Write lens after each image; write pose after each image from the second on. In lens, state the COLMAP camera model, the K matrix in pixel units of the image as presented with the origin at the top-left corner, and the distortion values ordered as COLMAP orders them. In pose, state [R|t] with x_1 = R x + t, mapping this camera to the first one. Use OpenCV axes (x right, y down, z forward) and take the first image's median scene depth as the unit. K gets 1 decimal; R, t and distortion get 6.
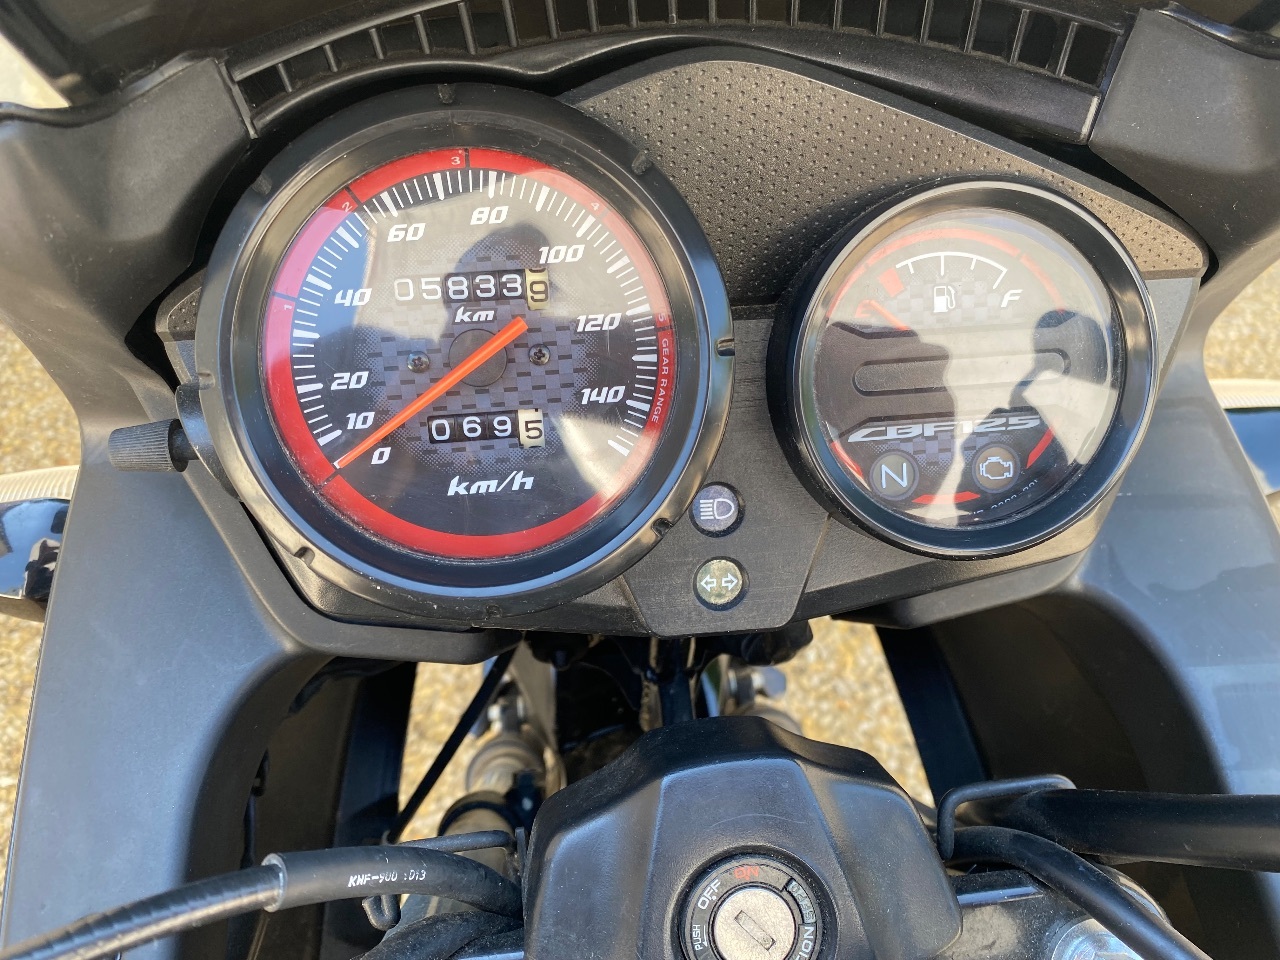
lens RADIAL K [[985.2, 0, 630.9], [0, 985.2, 469.3], [0, 0, 1]] dist [0.000427, 0.010284]
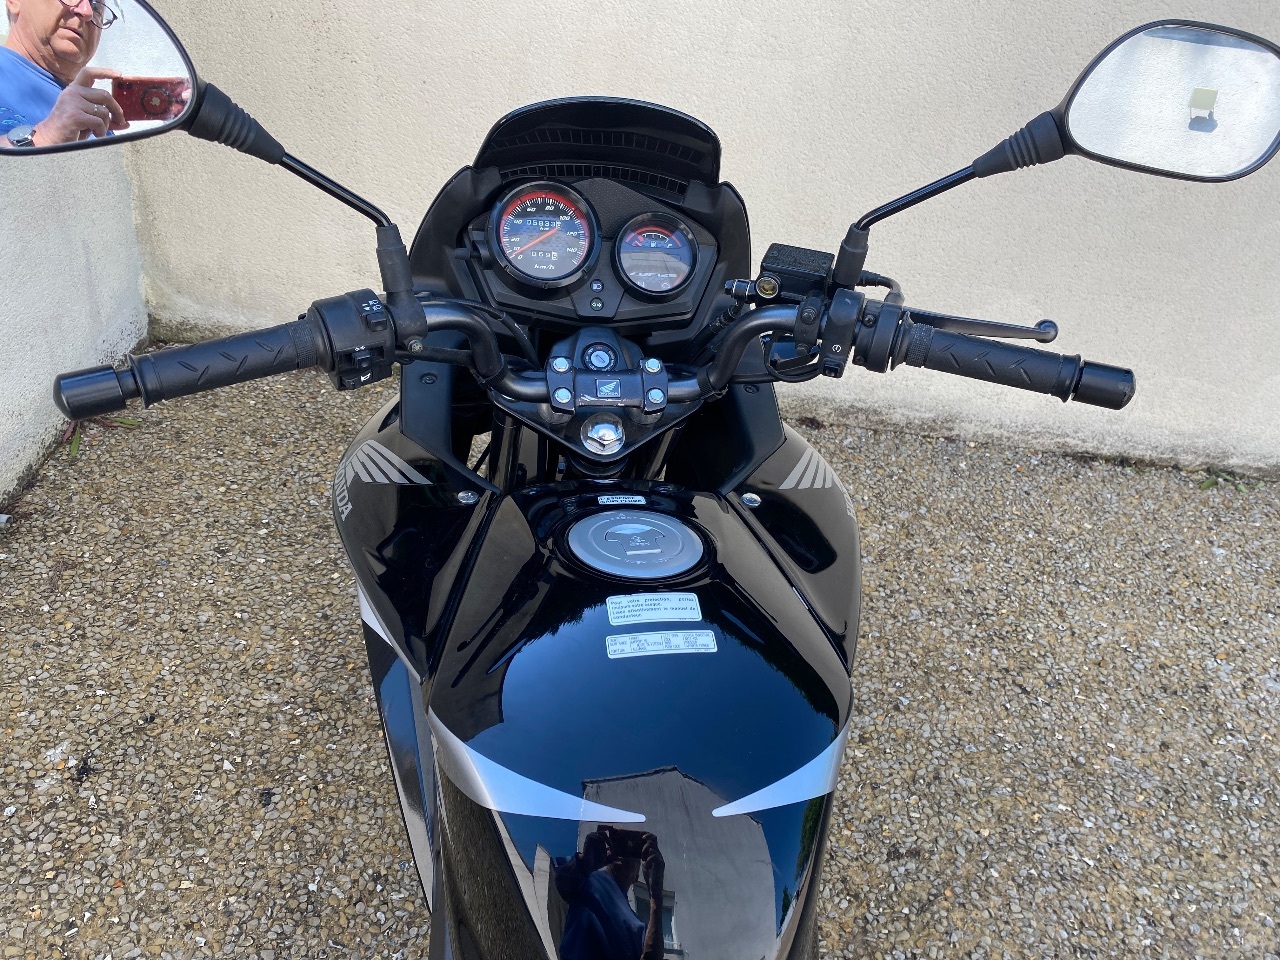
lens RADIAL K [[985.2, 0, 638.0], [0, 985.2, 479.6], [0, 0, 1]] dist [0.000427, 0.010284]
pose [[0.993073, 0.069337, 0.094861, -0.011985], [-0.039896, 0.958342, -0.282822, 0.318149], [-0.110519, 0.277078, 0.954470, -0.435367]]
